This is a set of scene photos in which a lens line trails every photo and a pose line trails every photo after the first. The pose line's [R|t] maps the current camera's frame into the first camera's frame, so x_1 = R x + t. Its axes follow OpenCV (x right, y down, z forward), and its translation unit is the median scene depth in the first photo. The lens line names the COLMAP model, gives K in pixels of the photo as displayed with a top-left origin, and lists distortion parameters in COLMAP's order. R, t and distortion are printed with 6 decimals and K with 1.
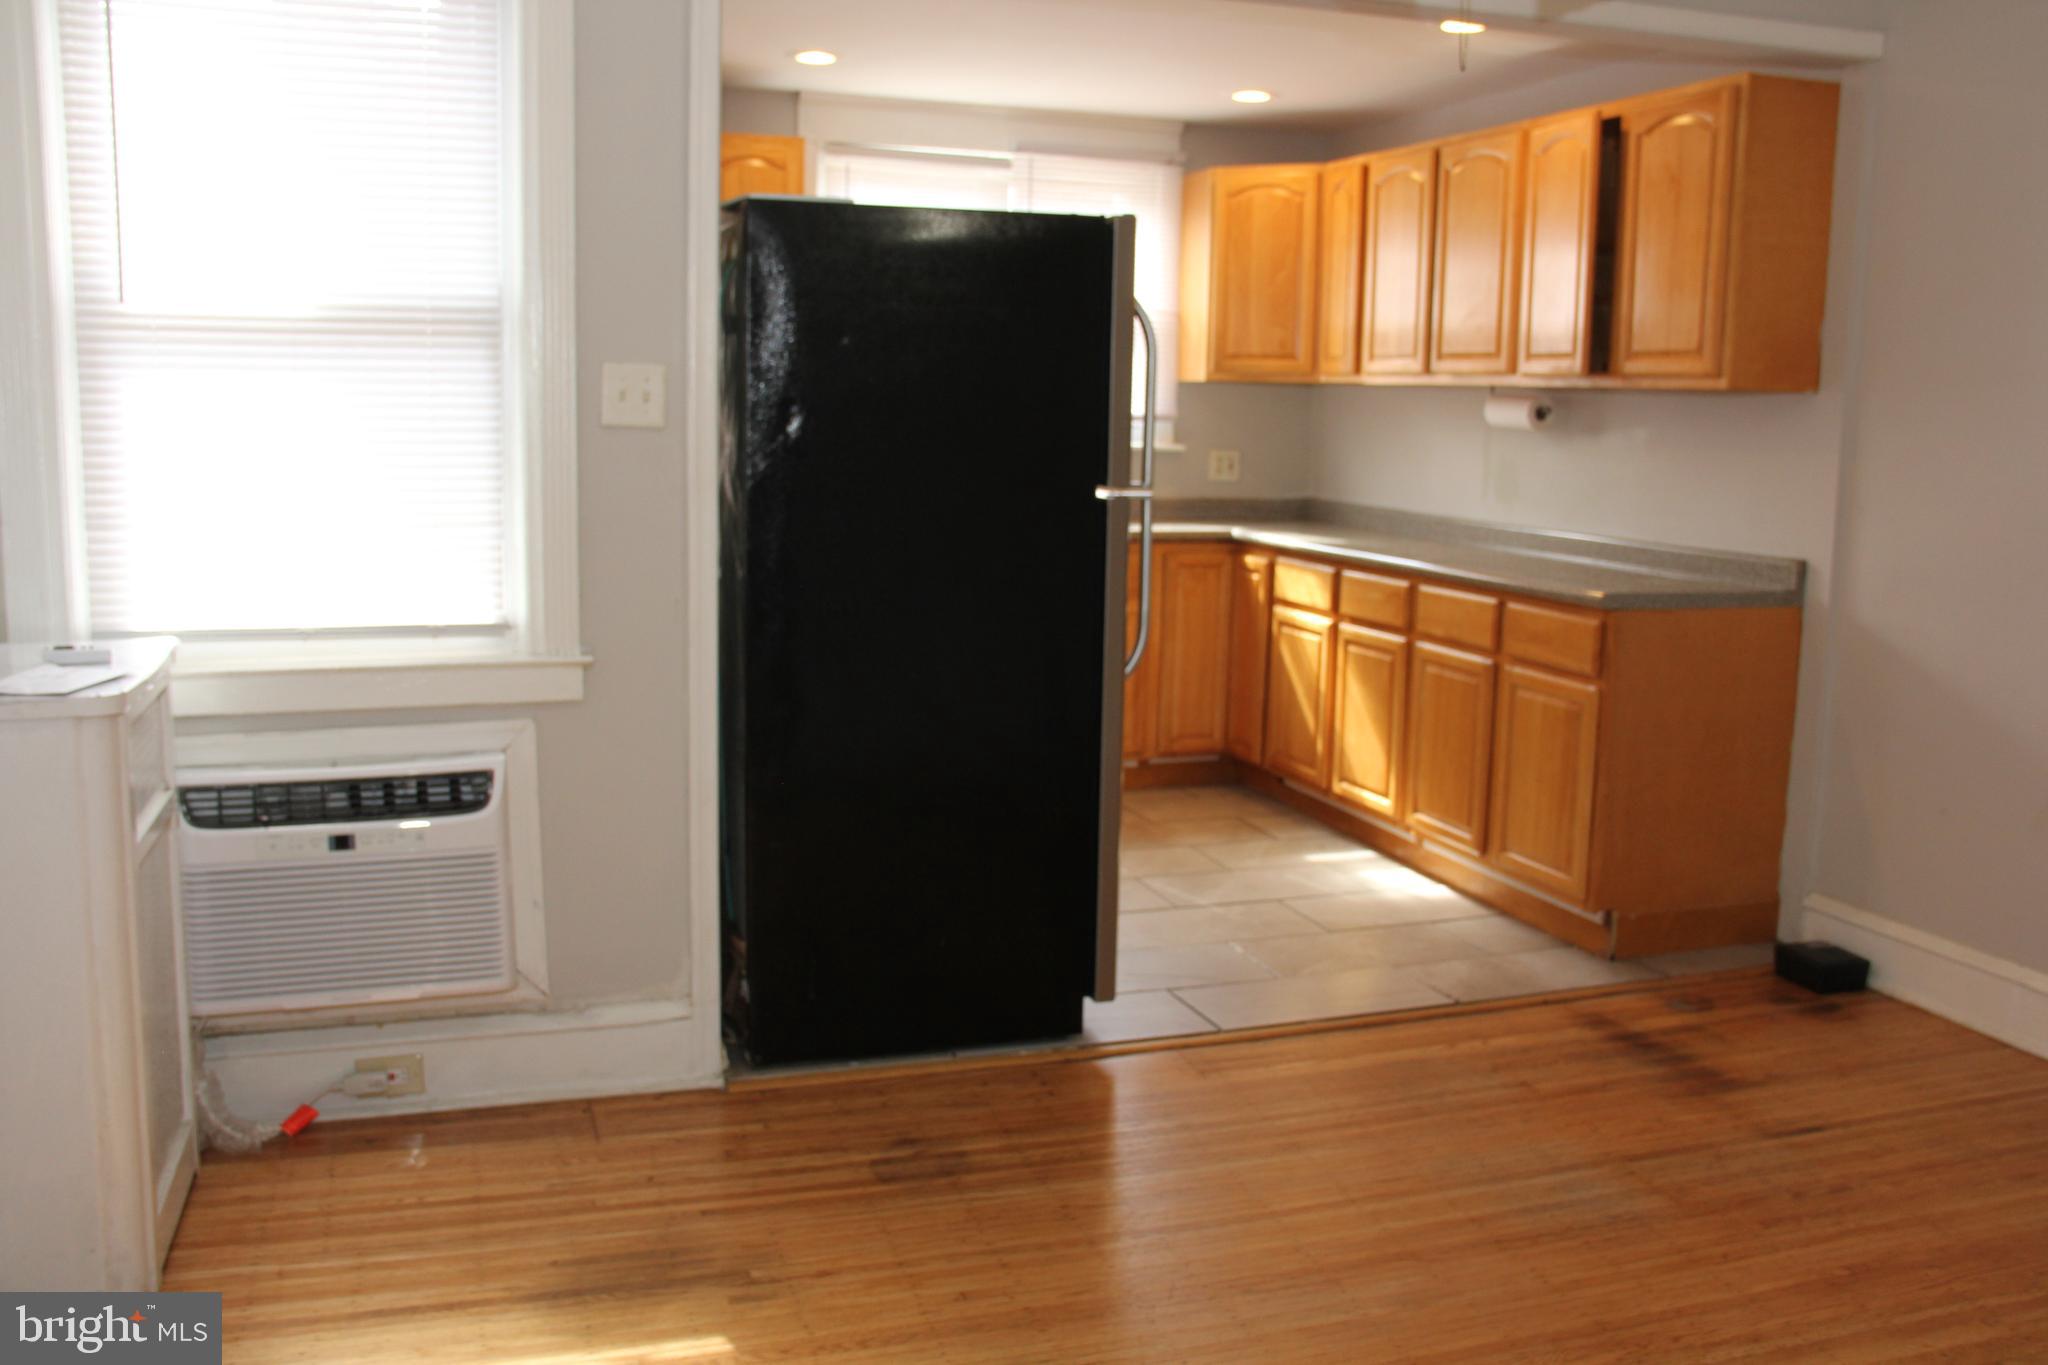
lens RADIAL K [[1798.5, 0, 1024.0], [0, 1798.5, 682.5], [0, 0, 1]] dist [-0.151336, 0.169228]
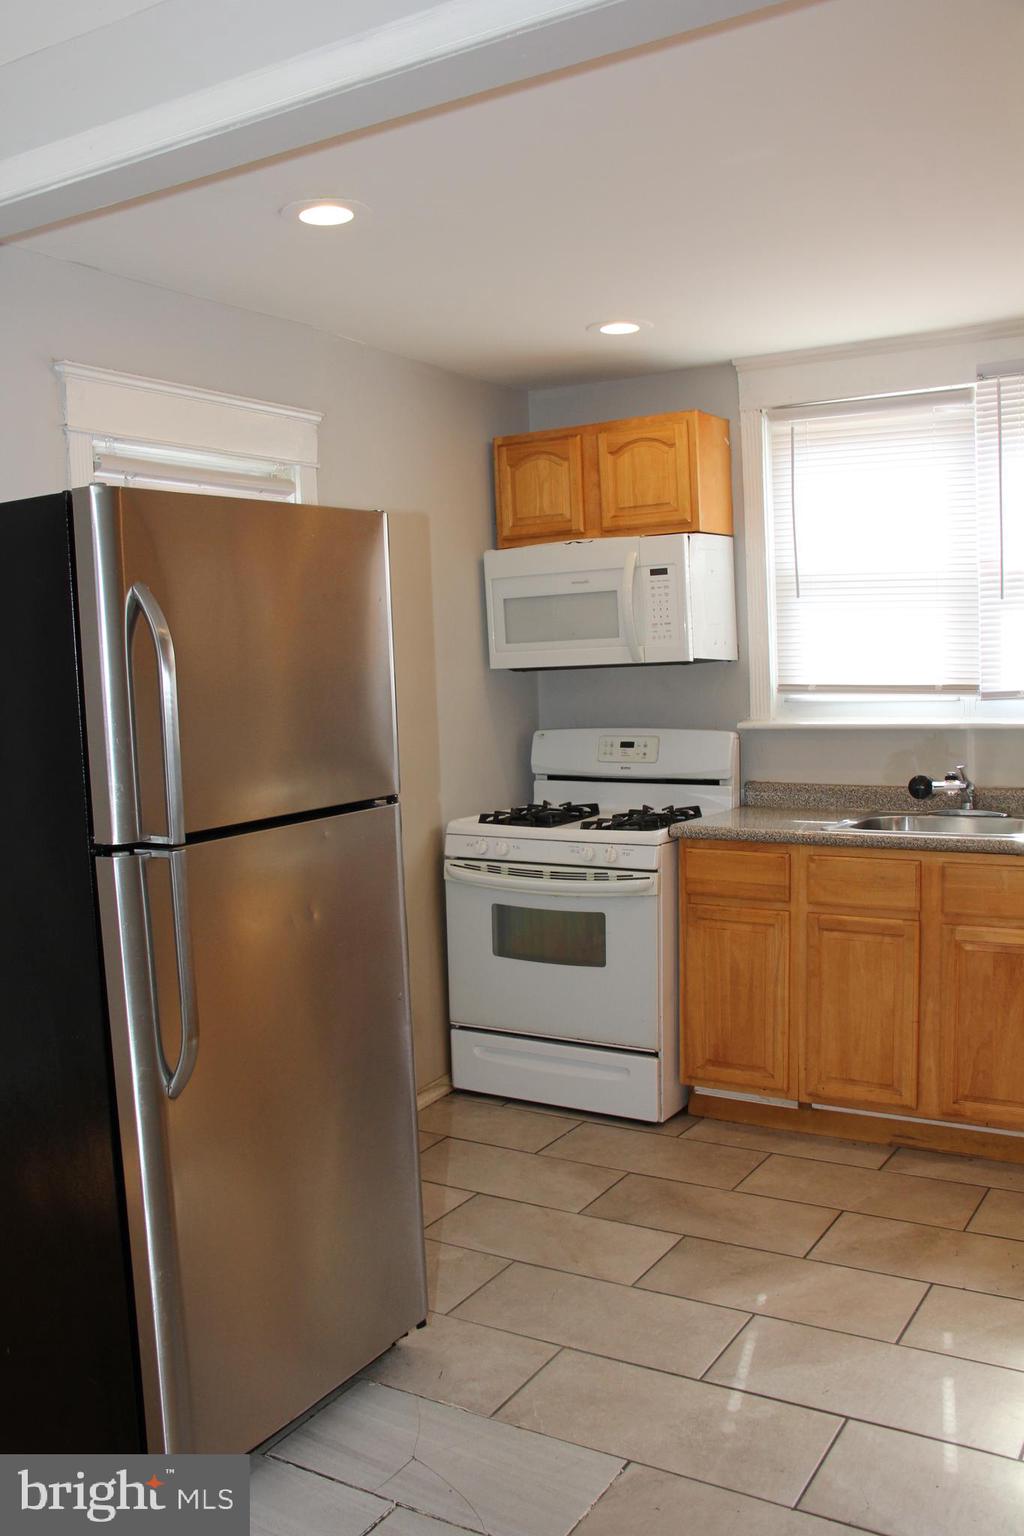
lens RADIAL K [[1348.9, 0, 508.7], [0, 1348.9, 794.1], [0, 0, 1]] dist [-0.151336, 0.169228]
pose [[0.633207, 0.030676, -0.773374, 0.651376], [-0.069427, 0.997437, -0.017280, -0.143995], [0.770862, 0.064635, 0.633714, 0.848825]]
